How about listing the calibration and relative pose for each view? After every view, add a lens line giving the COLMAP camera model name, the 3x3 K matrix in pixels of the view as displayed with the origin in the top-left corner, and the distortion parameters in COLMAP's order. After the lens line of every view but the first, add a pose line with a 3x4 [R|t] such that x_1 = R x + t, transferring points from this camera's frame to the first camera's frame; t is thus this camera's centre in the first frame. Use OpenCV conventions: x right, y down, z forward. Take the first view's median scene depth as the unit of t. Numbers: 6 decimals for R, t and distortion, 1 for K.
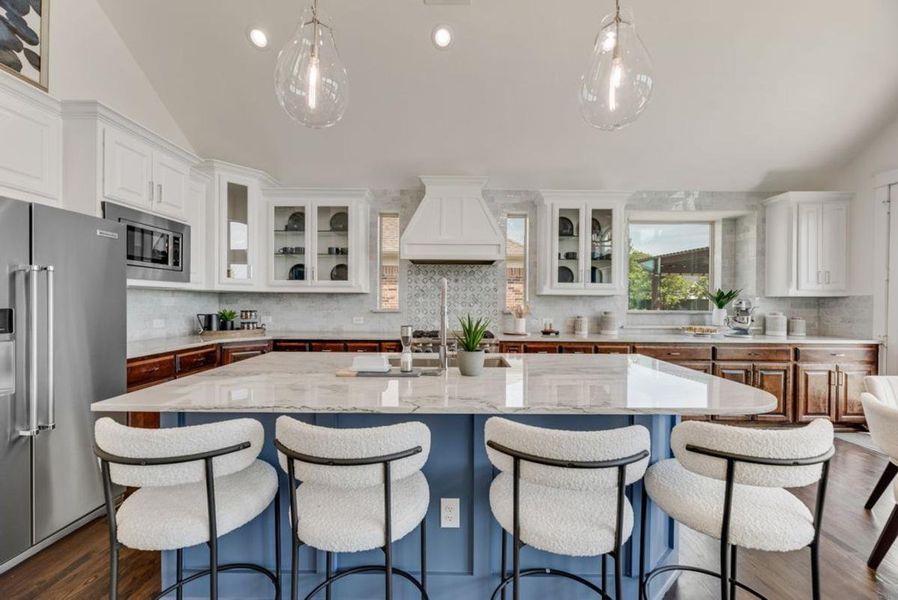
lens RADIAL K [[368.2, 0, 450.0], [0, 368.2, 302.8], [0, 0, 1]] dist [-0.000720, 0.000043]
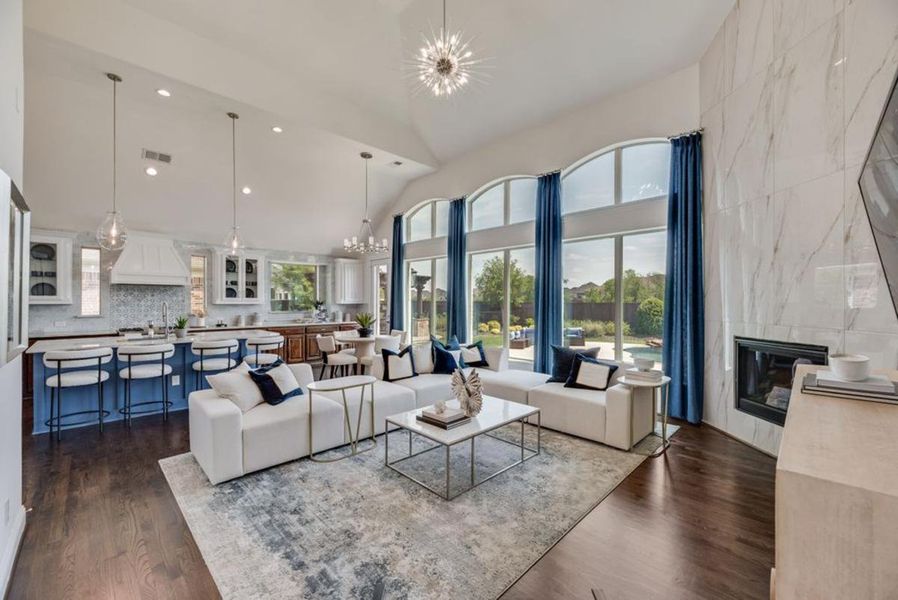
lens RADIAL K [[368.2, 0, 450.6], [0, 368.2, 303.8], [0, 0, 1]] dist [-0.000720, 0.000043]
pose [[0.705254, -0.010443, 0.708878, -0.205244], [0.008127, 0.999945, 0.006646, -0.025718], [-0.708908, 0.001074, 0.705300, -1.035073]]
